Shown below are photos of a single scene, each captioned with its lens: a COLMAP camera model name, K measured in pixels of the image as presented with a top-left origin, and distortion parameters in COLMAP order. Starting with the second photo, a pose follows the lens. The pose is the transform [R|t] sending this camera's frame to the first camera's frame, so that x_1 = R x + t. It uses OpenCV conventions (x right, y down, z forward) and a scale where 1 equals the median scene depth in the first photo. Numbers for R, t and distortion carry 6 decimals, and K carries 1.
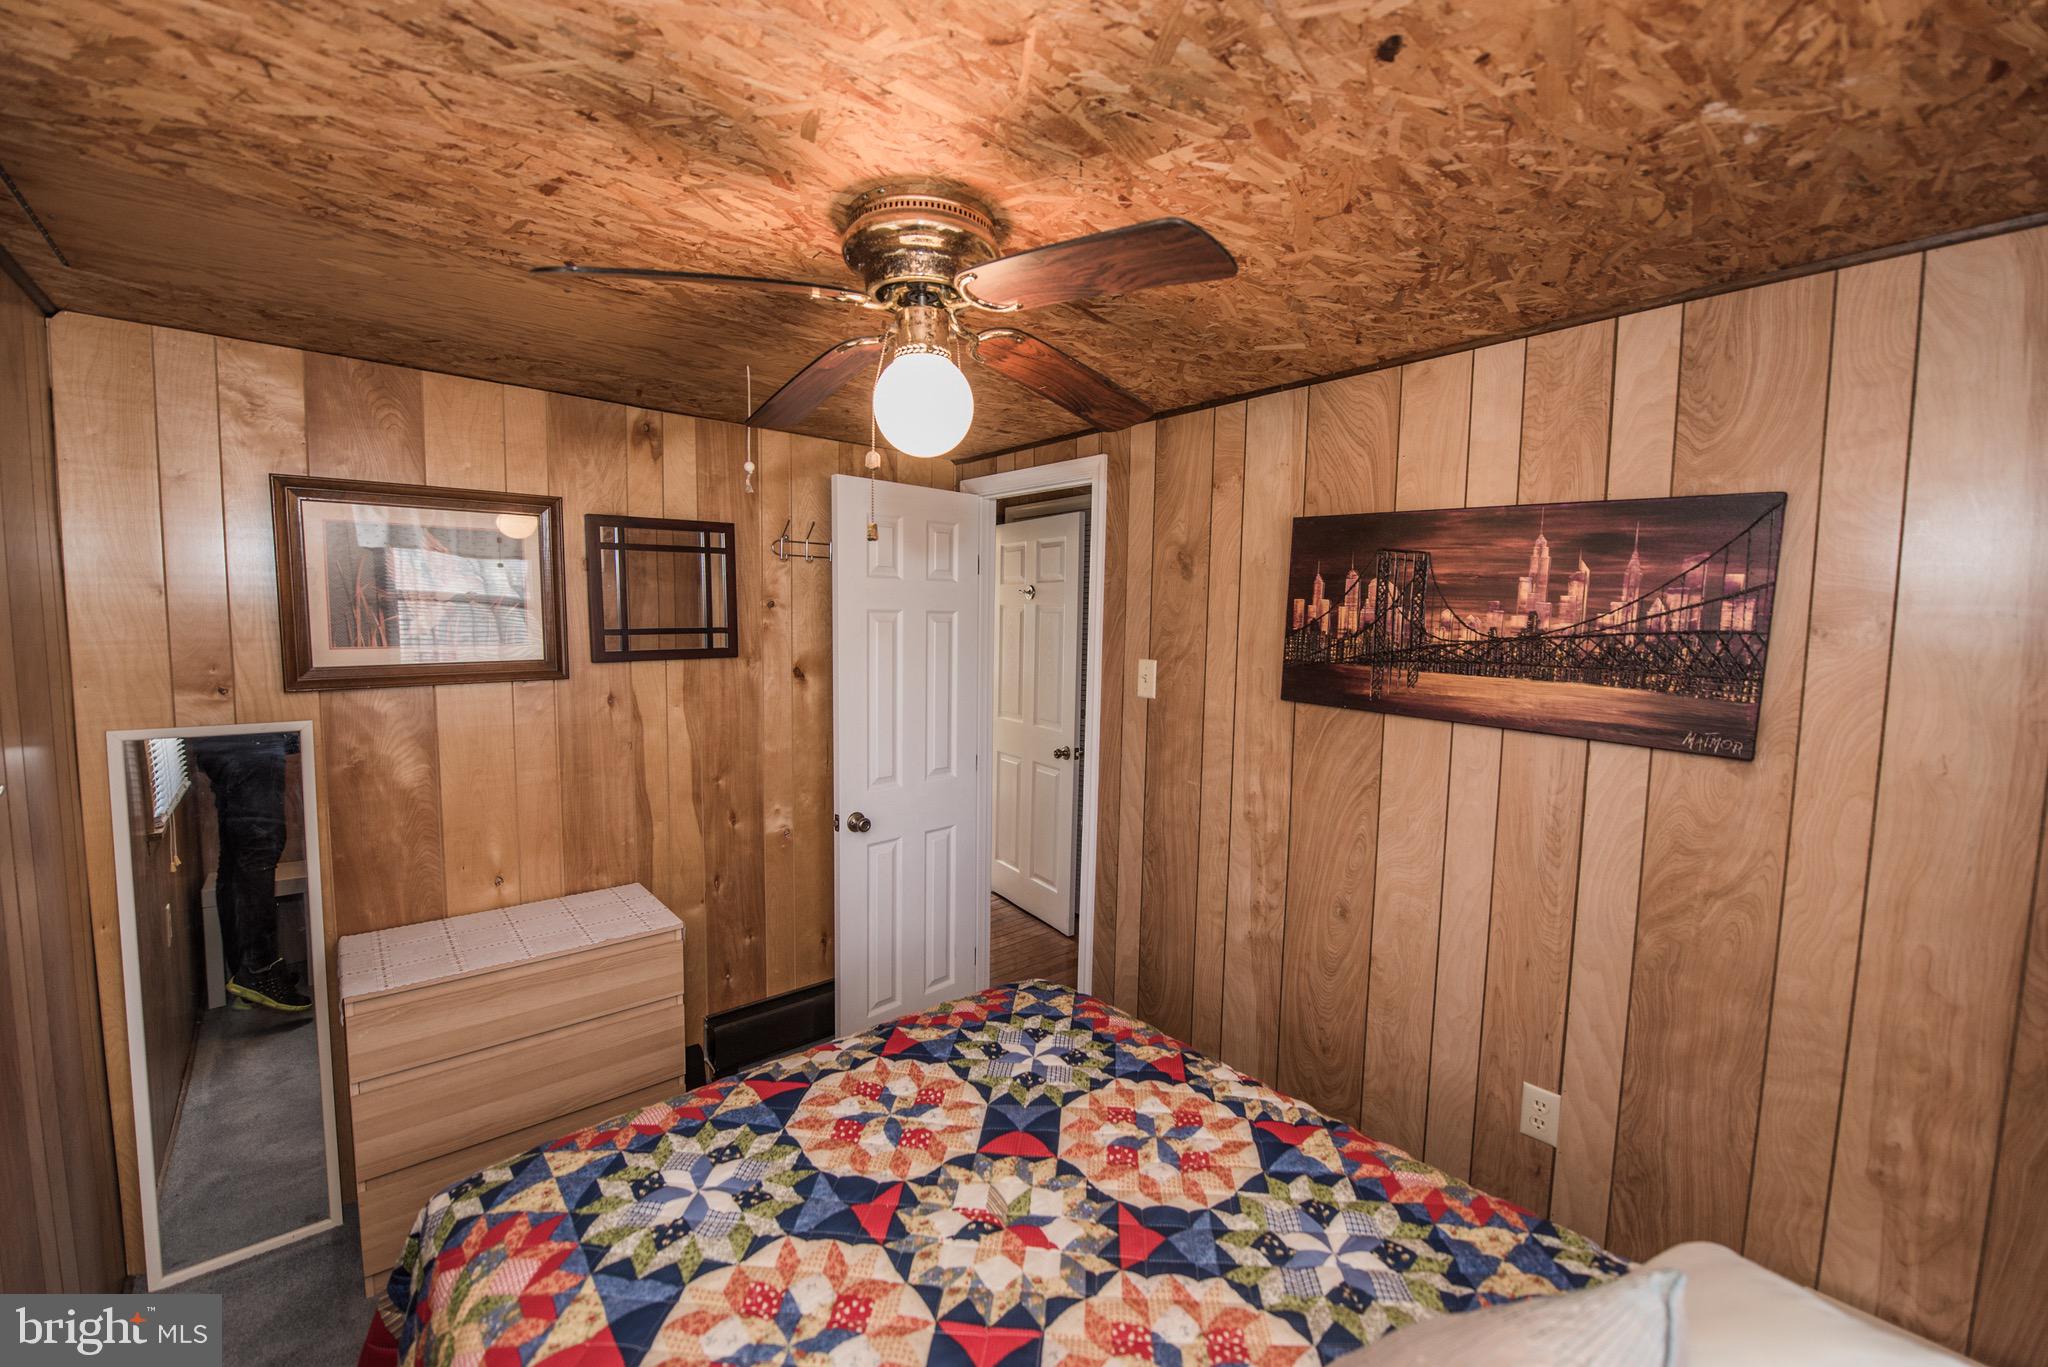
lens RADIAL K [[814.3, 0, 1018.4], [0, 814.3, 683.7], [0, 0, 1]] dist [-0.015339, -0.002191]
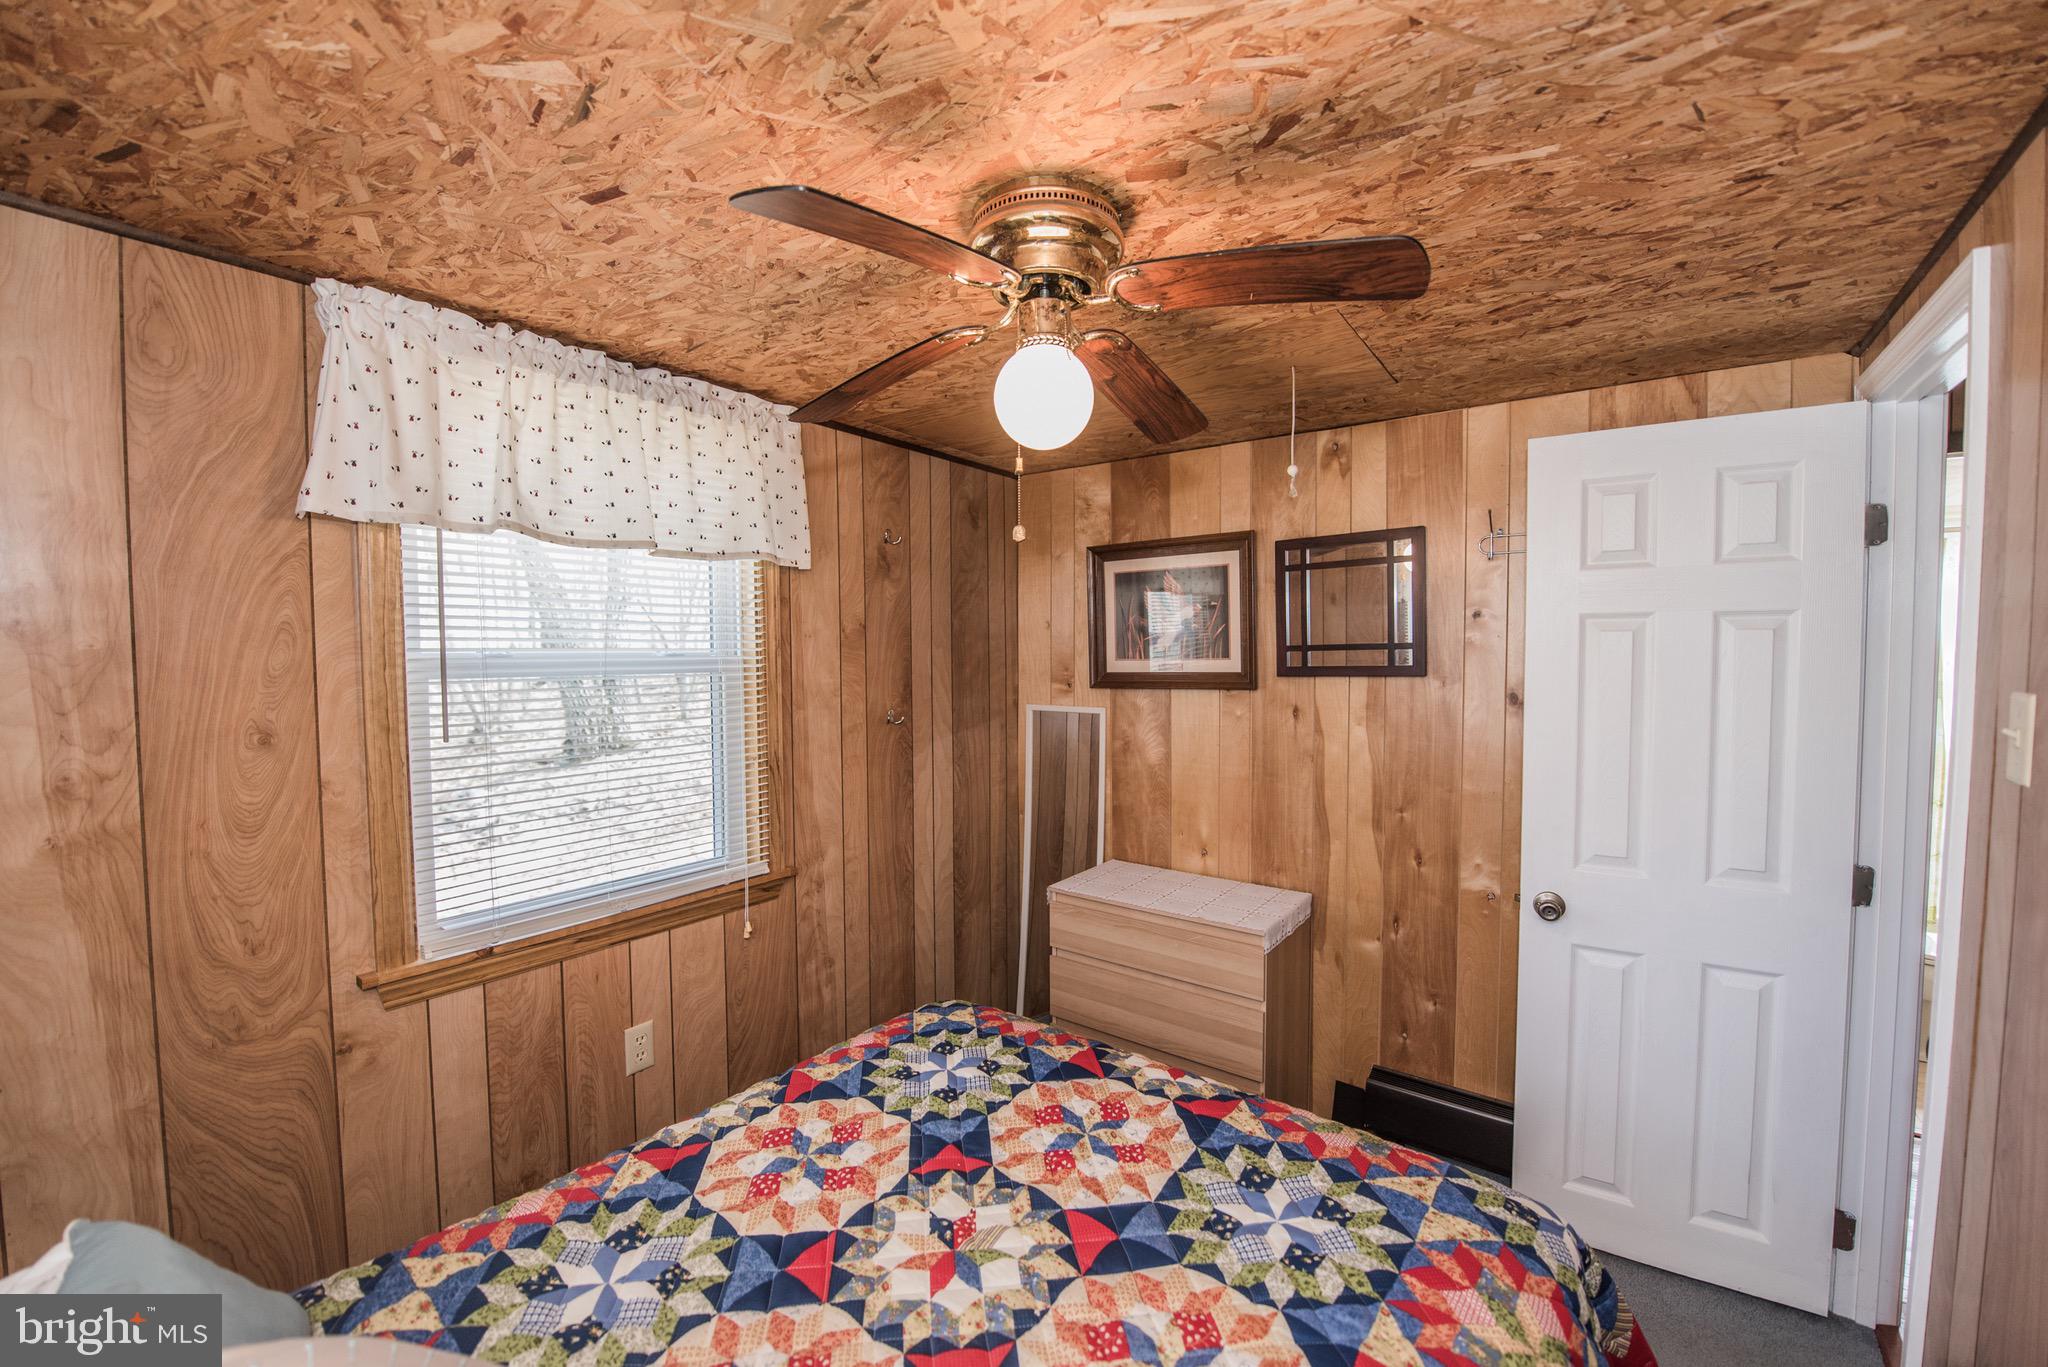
lens RADIAL K [[814.3, 0, 1017.6], [0, 814.3, 683.4], [0, 0, 1]] dist [-0.015339, -0.002191]
pose [[0.218333, 0.025072, -0.975552, 0.592713], [-0.073633, 0.997243, 0.009150, -0.000990], [0.973092, 0.069835, 0.219577, 0.536991]]
